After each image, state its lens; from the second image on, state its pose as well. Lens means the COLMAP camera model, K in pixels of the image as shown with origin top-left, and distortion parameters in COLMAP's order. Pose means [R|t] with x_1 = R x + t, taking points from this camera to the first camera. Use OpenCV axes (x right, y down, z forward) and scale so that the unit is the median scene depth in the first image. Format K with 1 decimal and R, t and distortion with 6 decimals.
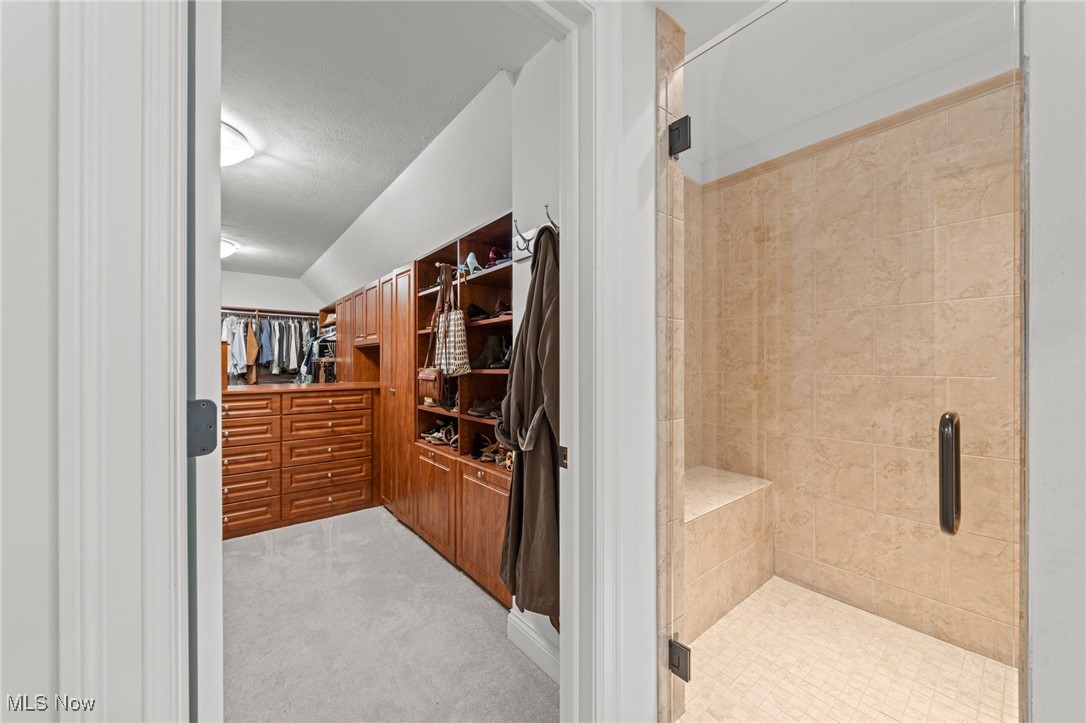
lens RADIAL K [[376.7, 0, 543.0], [0, 376.7, 361.5], [0, 0, 1]] dist [-0.000002, 0.000525]
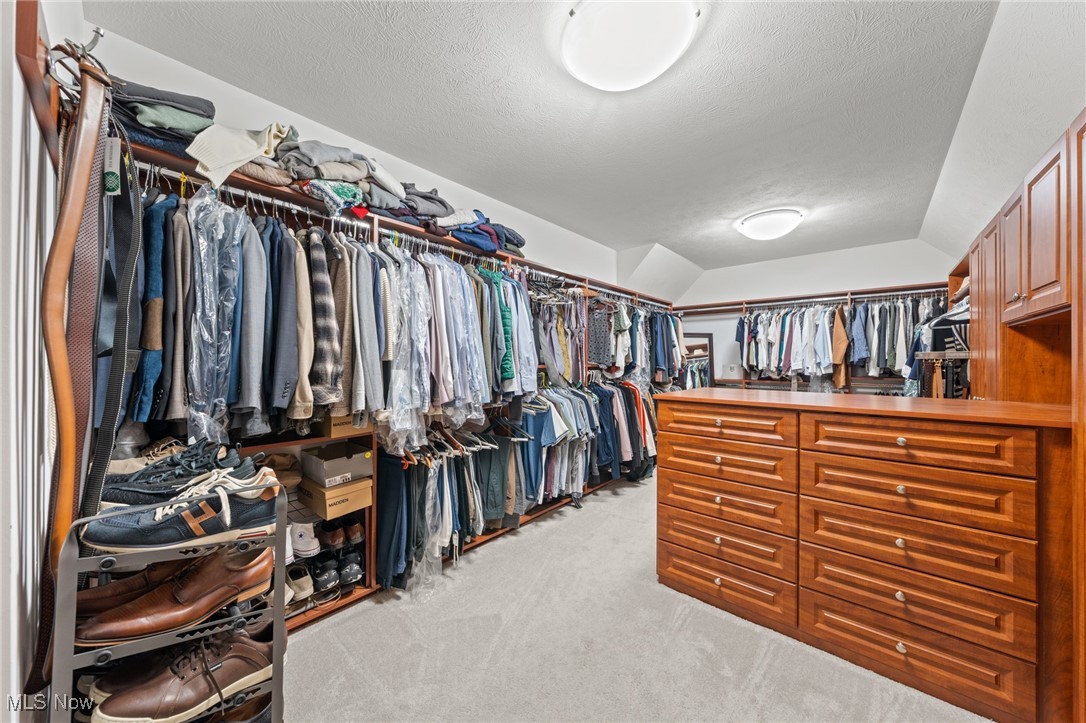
lens RADIAL K [[376.7, 0, 543.0], [0, 376.7, 361.5], [0, 0, 1]] dist [-0.000002, 0.000525]
pose [[0.150429, 0.000284, -0.988621, -0.144347], [0.000087, 1.000000, 0.000301, 0.006014], [0.988621, -0.000132, 0.150429, 0.422715]]
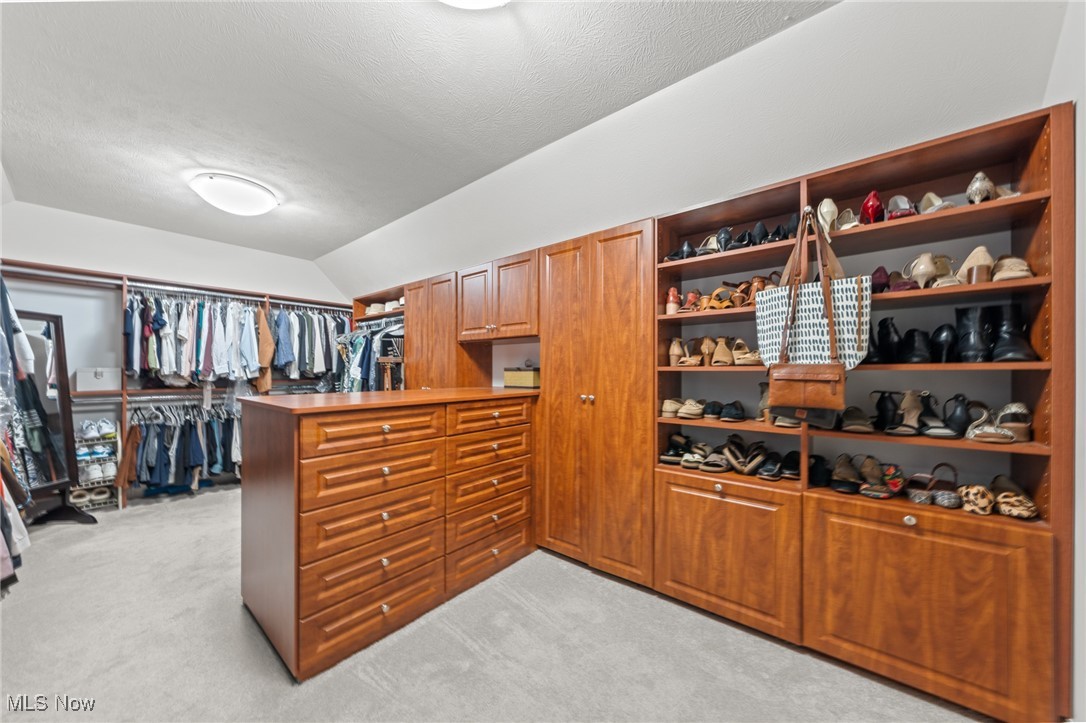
lens RADIAL K [[361.6, 0, 564.1], [0, 361.6, 368.0], [0, 0, 1]] dist [0.000665, 0.000050]
pose [[0.981770, 0.002175, 0.190061, -0.494283], [-0.001876, 0.999997, -0.001753, 0.016979], [-0.190064, 0.001365, 0.981771, 0.265138]]
